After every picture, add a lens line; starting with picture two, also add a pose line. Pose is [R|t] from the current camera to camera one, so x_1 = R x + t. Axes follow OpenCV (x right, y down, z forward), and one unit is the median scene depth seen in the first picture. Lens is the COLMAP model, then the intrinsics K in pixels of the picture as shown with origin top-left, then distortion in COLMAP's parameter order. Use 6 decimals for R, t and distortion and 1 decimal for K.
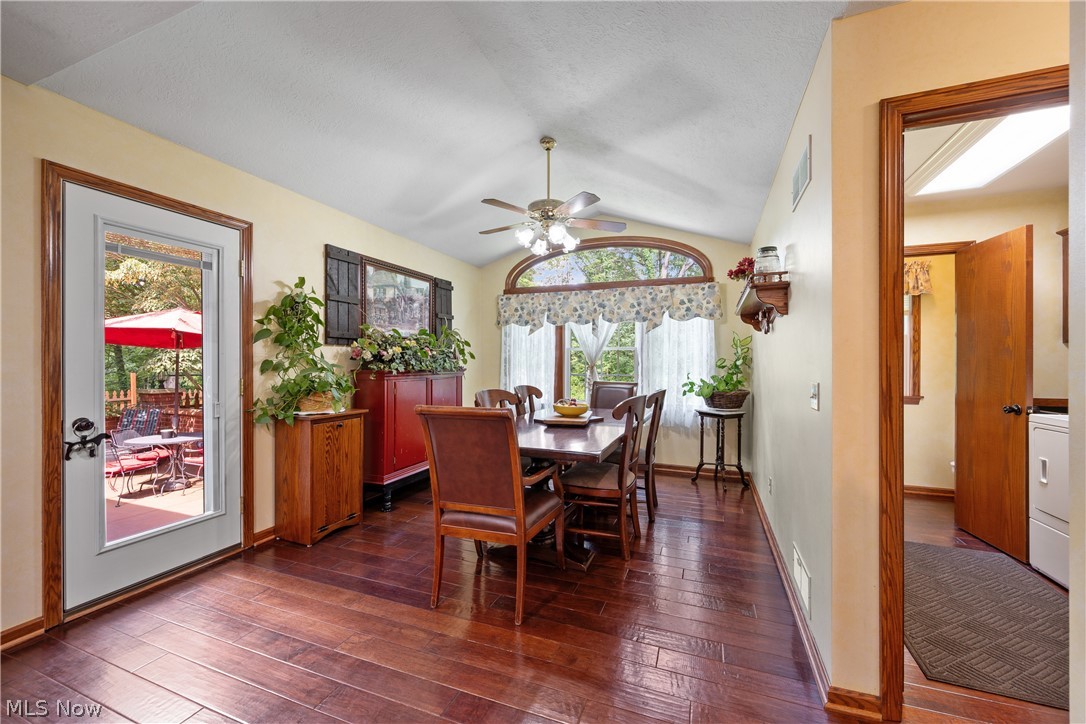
lens RADIAL K [[424.2, 0, 543.5], [0, 424.2, 365.8], [0, 0, 1]] dist [0.000281, 0.000002]
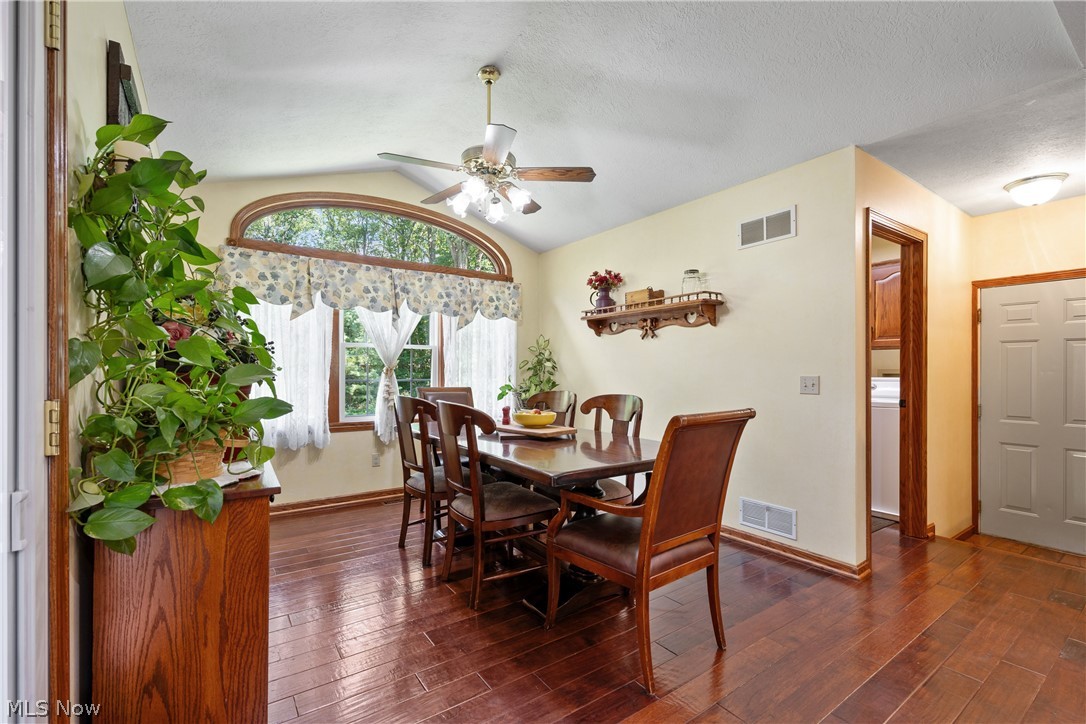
lens RADIAL K [[492.5, 0, 544.5], [0, 492.5, 364.5], [0, 0, 1]] dist [0.000113, -0.000002]
pose [[0.538234, 0.002228, 0.842793, -0.488053], [-0.004619, 0.999989, 0.000306, -0.007476], [-0.842783, -0.004058, 0.538238, 0.301151]]
